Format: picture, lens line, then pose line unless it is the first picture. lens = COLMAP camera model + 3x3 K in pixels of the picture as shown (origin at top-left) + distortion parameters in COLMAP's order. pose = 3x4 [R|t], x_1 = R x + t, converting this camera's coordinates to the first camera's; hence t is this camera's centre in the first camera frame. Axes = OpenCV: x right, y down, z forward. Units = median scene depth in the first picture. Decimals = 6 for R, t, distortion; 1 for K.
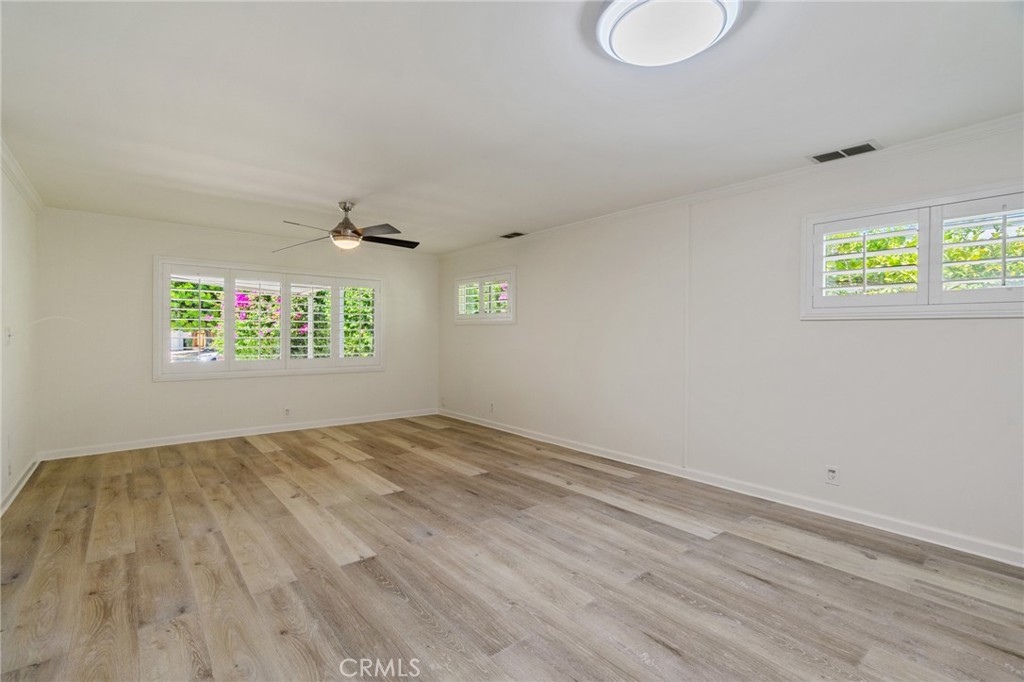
lens RADIAL K [[463.5, 0, 508.7], [0, 463.5, 345.2], [0, 0, 1]] dist [-0.005165, 0.001085]
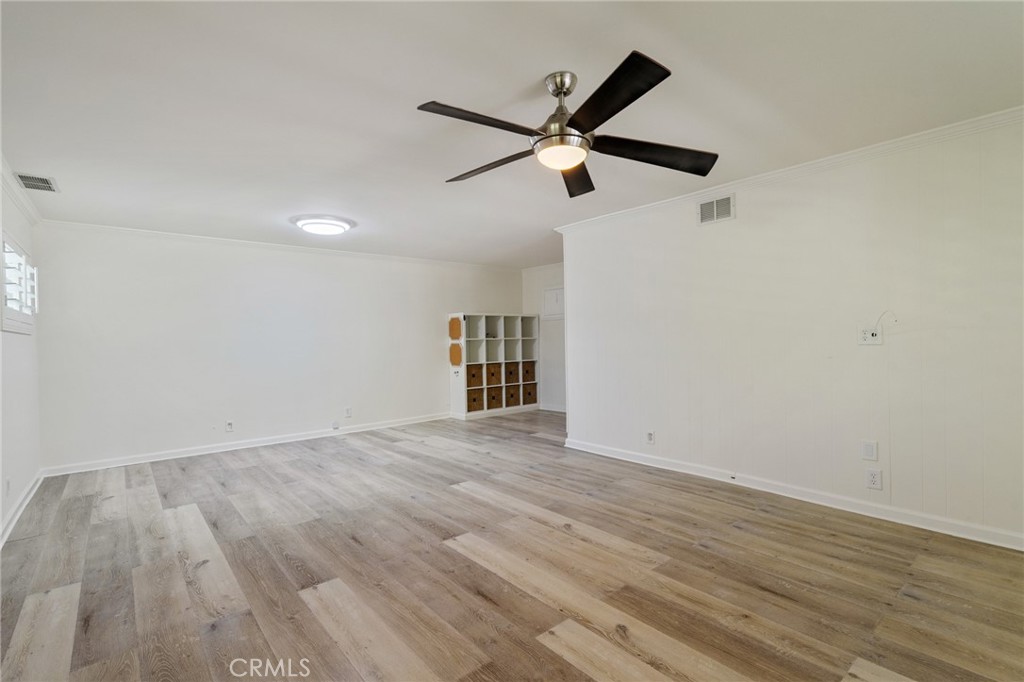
lens RADIAL K [[463.5, 0, 508.7], [0, 463.5, 345.2], [0, 0, 1]] dist [-0.005165, 0.001085]
pose [[-0.999831, 0.015280, -0.010227, -0.363590], [0.014886, 0.999181, 0.037632, -0.044800], [0.010793, 0.037474, -0.999239, 1.924331]]
